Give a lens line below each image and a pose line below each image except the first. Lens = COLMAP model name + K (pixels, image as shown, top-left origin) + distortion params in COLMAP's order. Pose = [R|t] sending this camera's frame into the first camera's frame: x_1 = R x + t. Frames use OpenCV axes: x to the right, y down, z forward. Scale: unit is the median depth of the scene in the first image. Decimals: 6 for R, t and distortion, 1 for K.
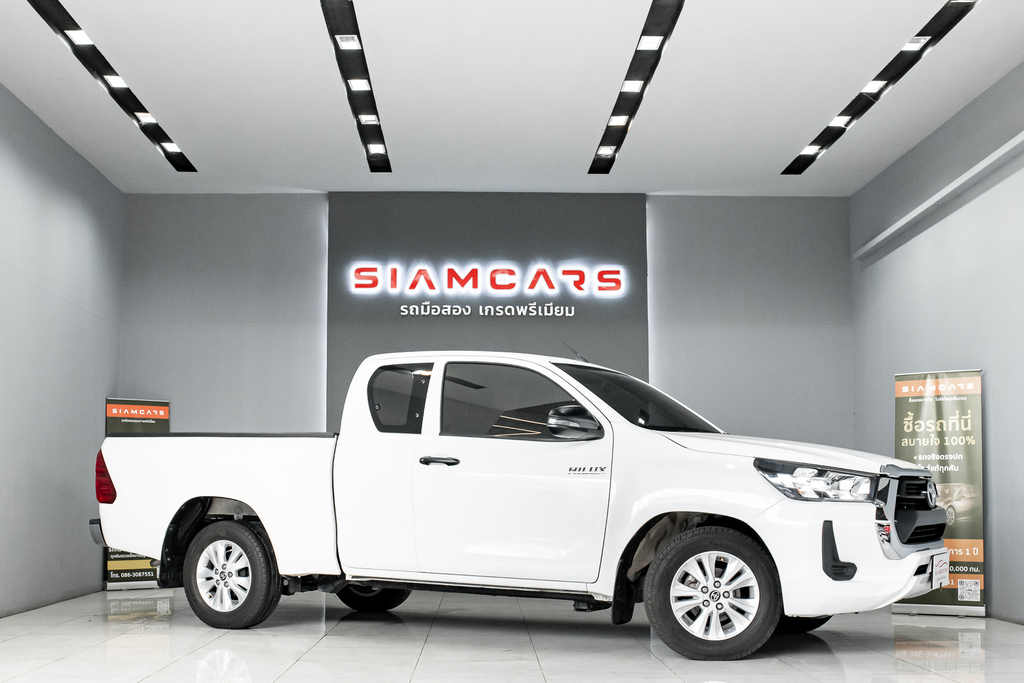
lens RADIAL K [[1355.9, 0, 471.4], [0, 1355.9, 426.6], [0, 0, 1]] dist [-0.031218, -0.023421]
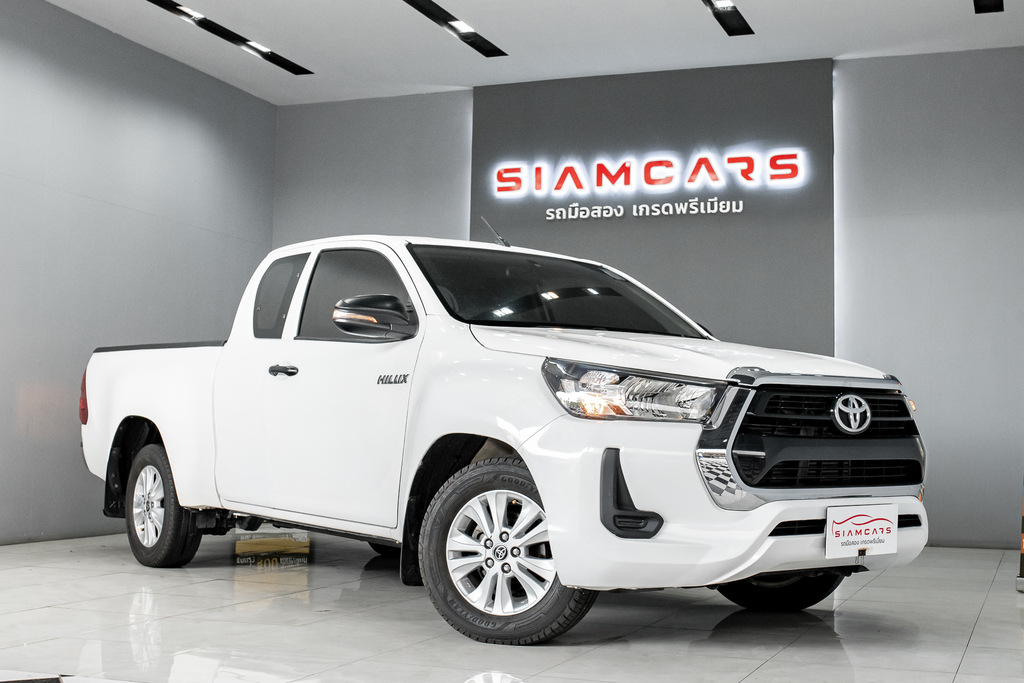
lens RADIAL K [[1333.6, 0, 525.3], [0, 1333.6, 341.7], [0, 0, 1]] dist [-0.036687, -0.041281]
pose [[0.931027, -0.011517, -0.364768, 0.248764], [0.002813, 0.999699, -0.024384, 0.017370], [0.364939, 0.021676, 0.930779, 0.194586]]
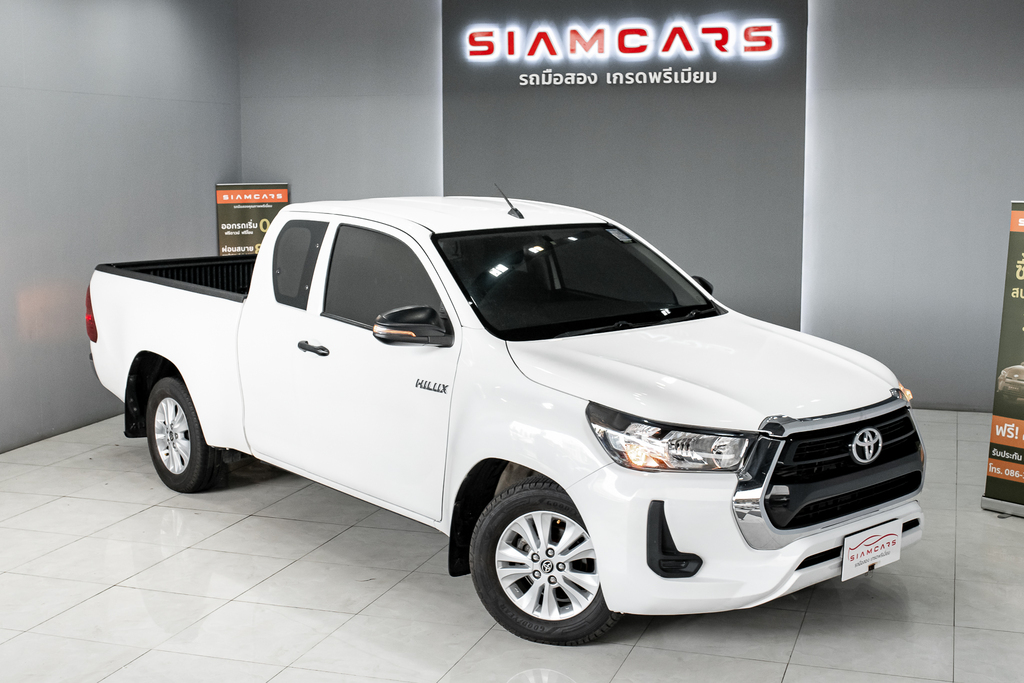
lens RADIAL K [[1326.1, 0, 512.0], [0, 1326.1, 341.5], [0, 0, 1]] dist [-0.034360, -0.034388]
pose [[0.948469, 0.041794, -0.314102, 0.220578], [0.020390, 0.981159, 0.192123, -0.084569], [0.316214, -0.188627, 0.929747, 0.166429]]
